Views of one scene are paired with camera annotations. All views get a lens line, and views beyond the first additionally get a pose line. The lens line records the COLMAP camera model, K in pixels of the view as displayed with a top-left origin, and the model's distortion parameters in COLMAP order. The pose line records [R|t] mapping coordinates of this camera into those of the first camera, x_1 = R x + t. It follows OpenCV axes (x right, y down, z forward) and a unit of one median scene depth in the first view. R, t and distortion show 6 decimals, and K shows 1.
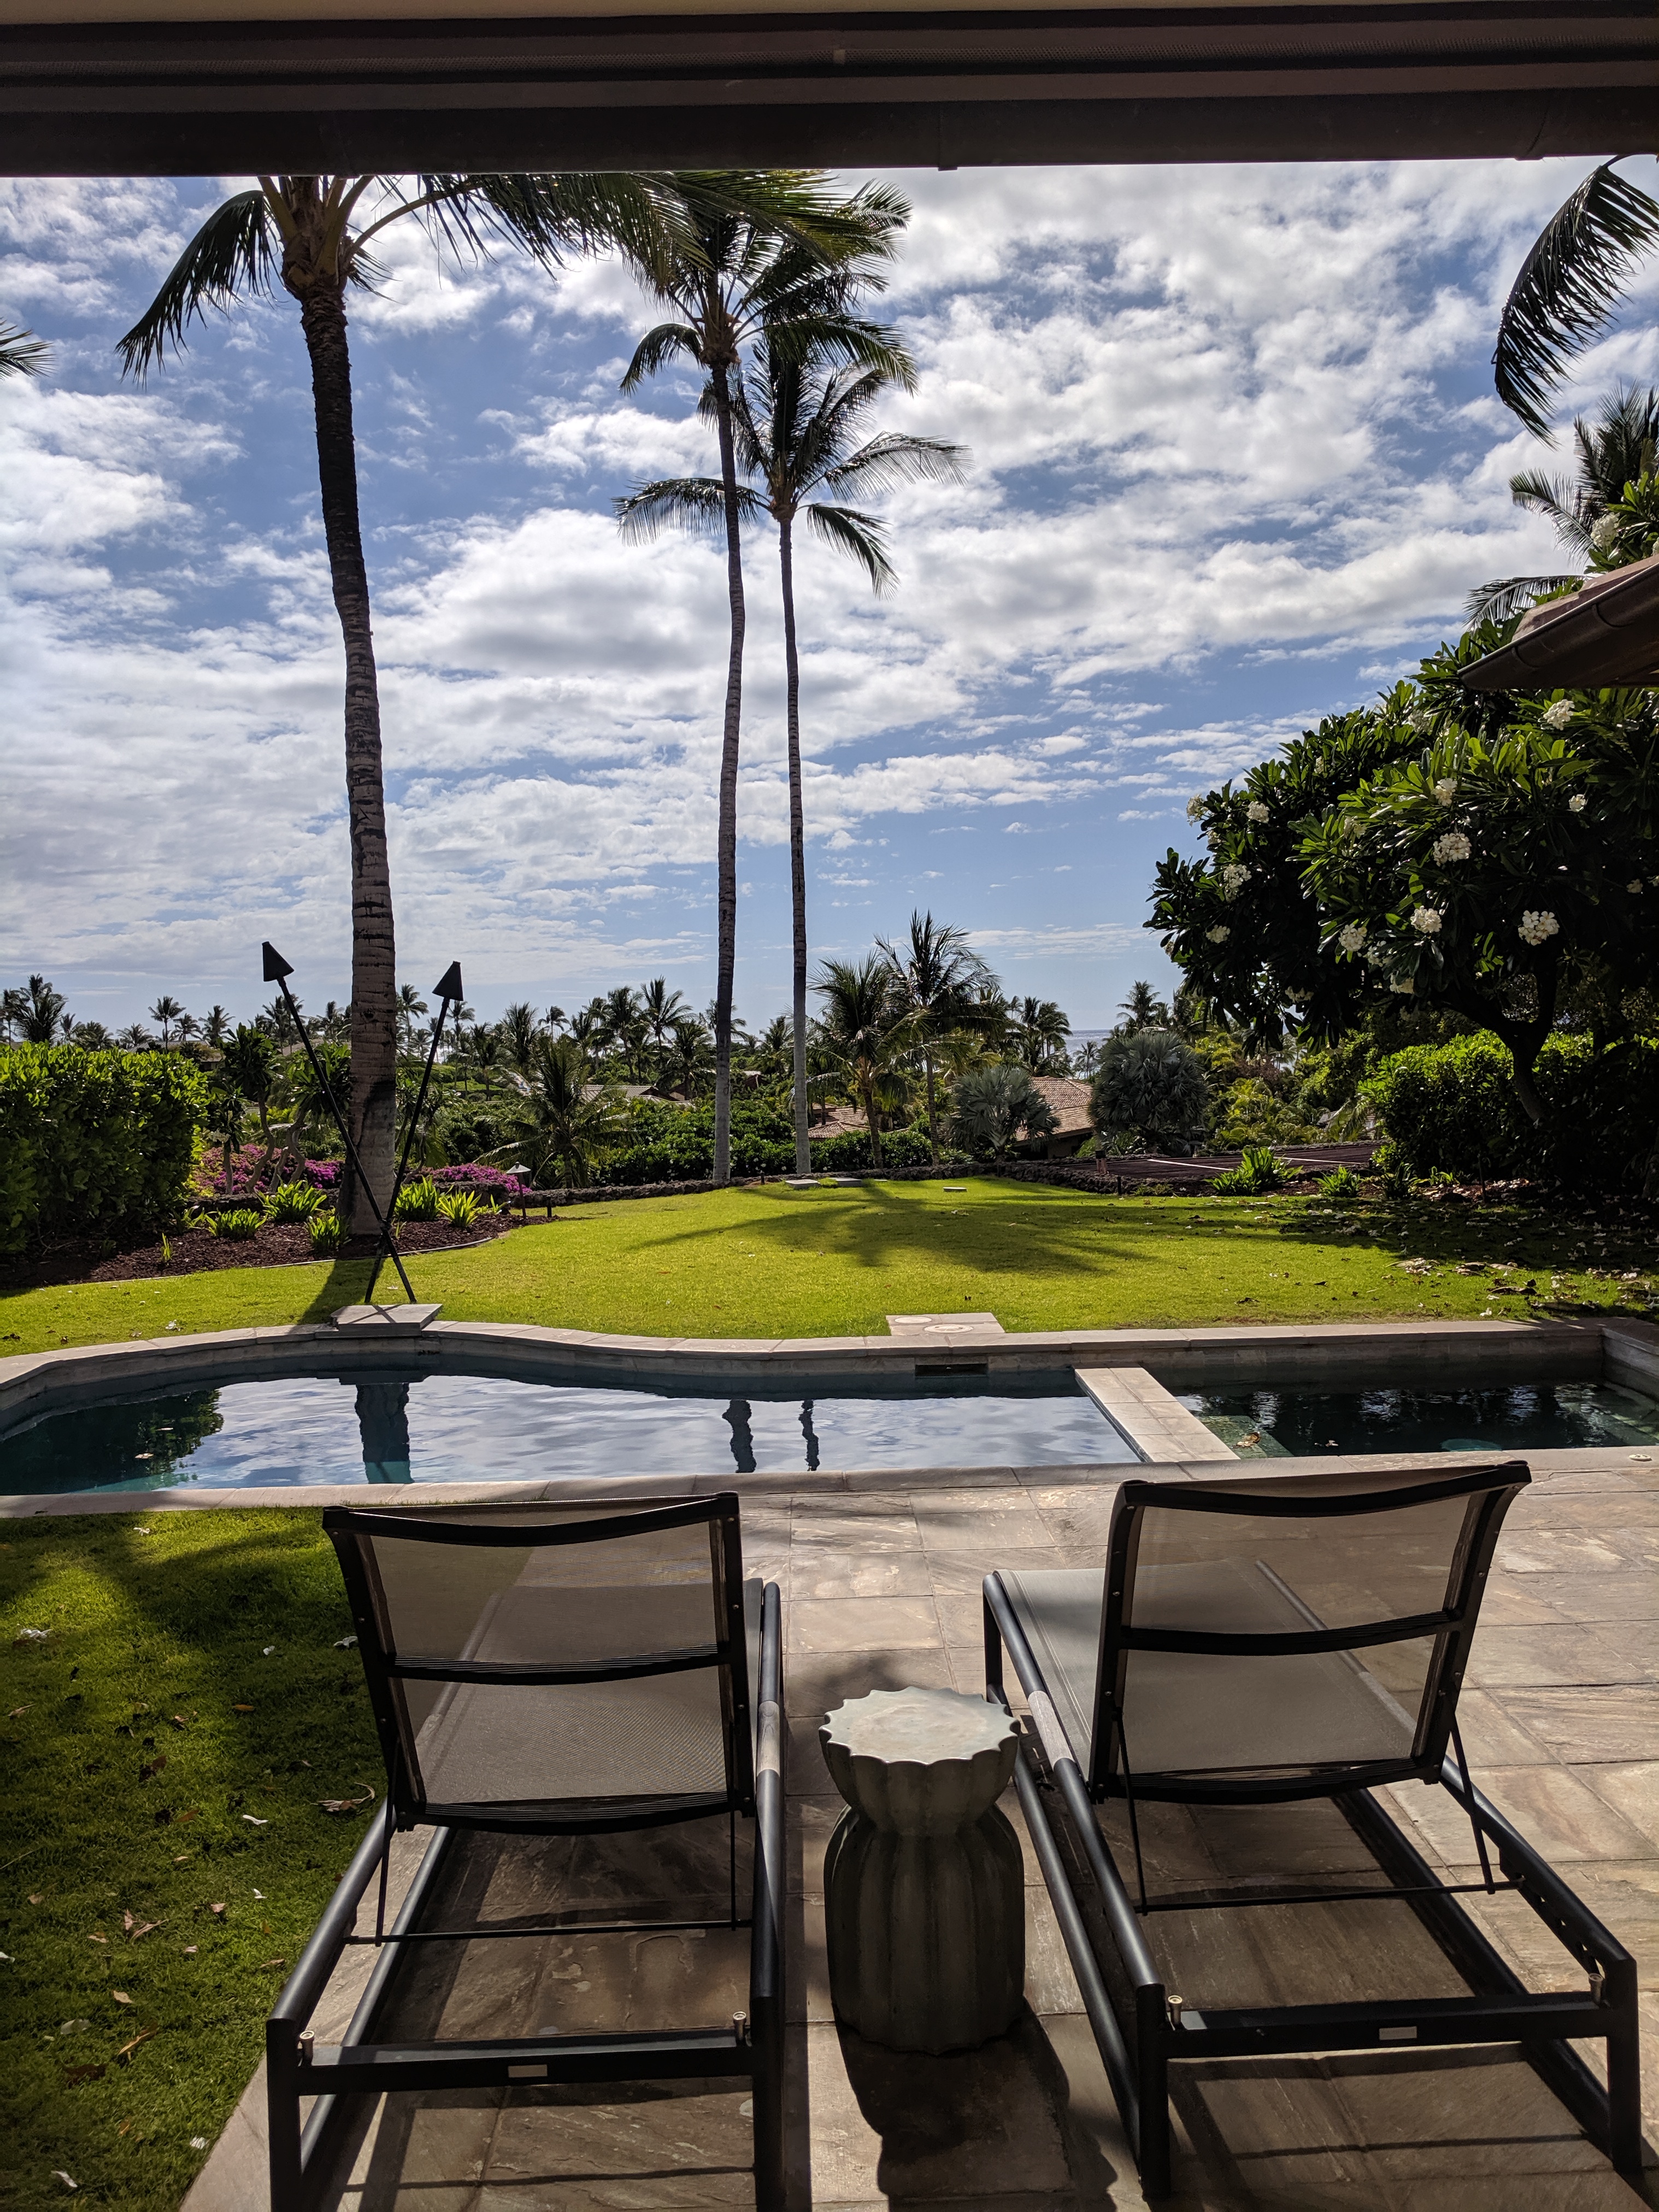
lens RADIAL K [[1631.7, 0, 841.9], [0, 1631.7, 1106.0], [0, 0, 1]] dist [0.010577, 0.002549]
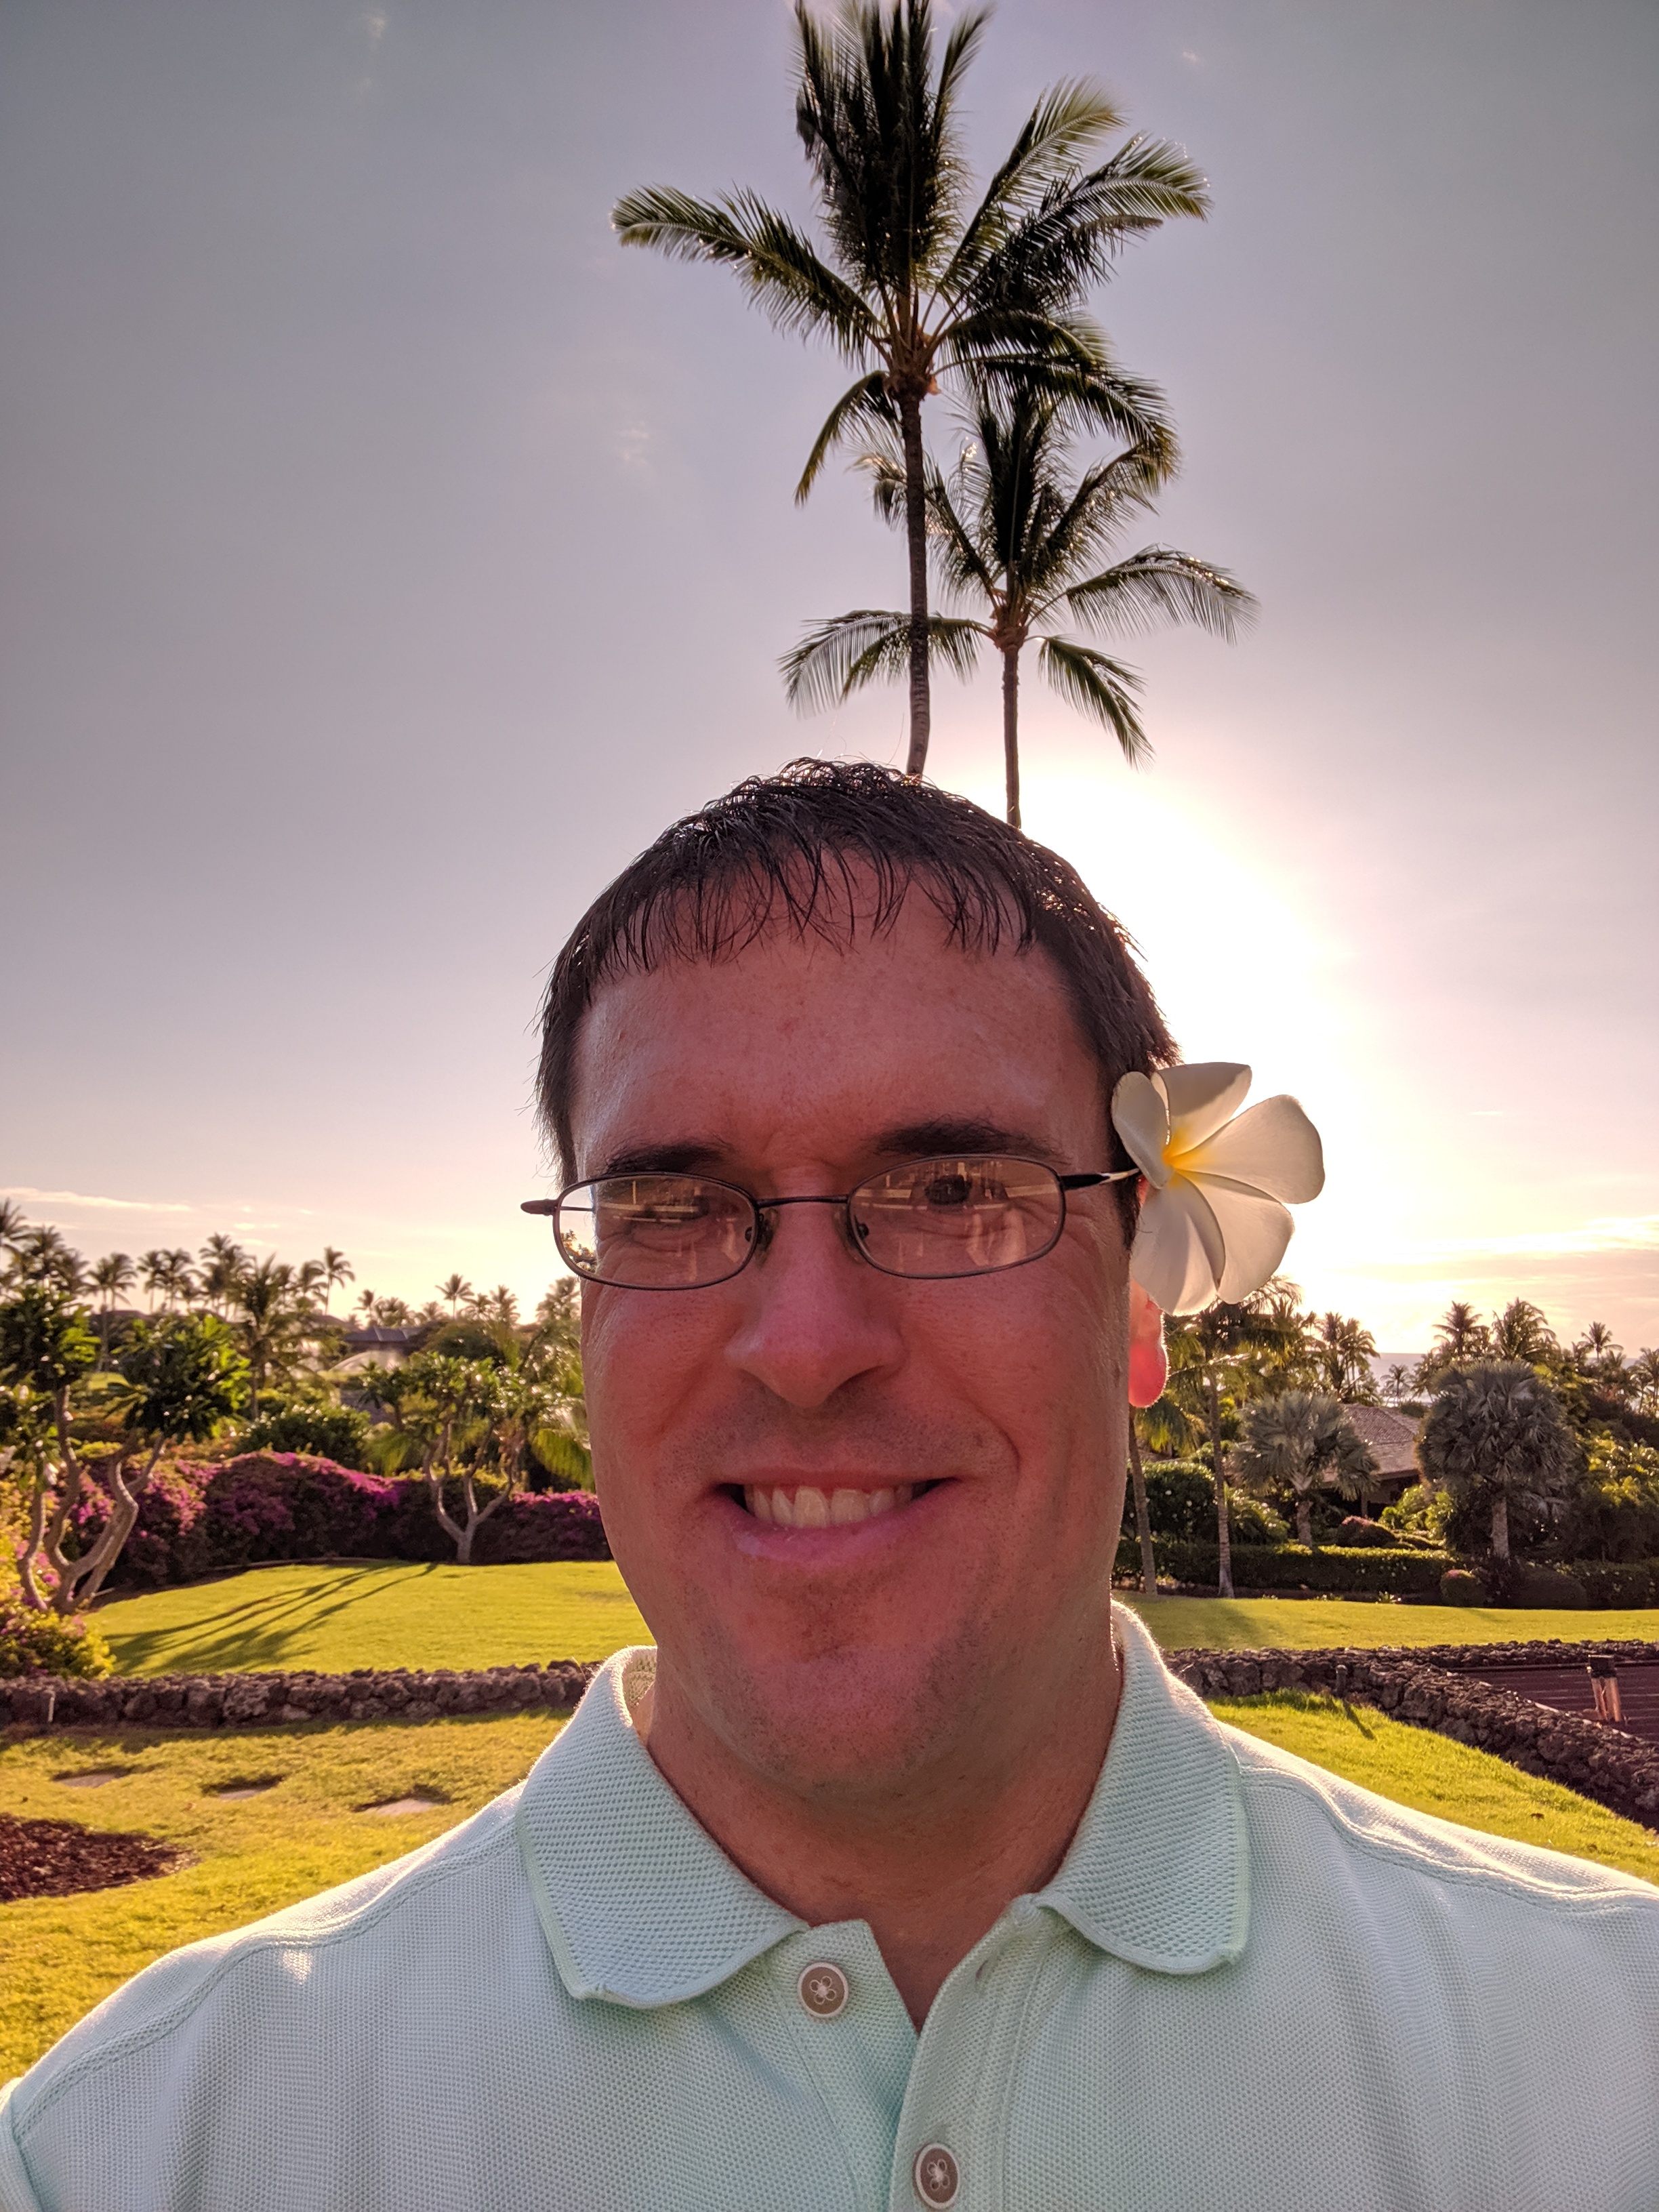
lens RADIAL K [[1634.8, 0, 829.5], [0, 1634.8, 1106.0], [0, 0, 1]] dist [0.050535, -0.074413]
pose [[0.983144, 0.021223, -0.181598, 0.061087], [-0.053986, 0.982652, -0.177428, -0.039276], [0.174682, 0.184241, 0.967234, 0.849811]]
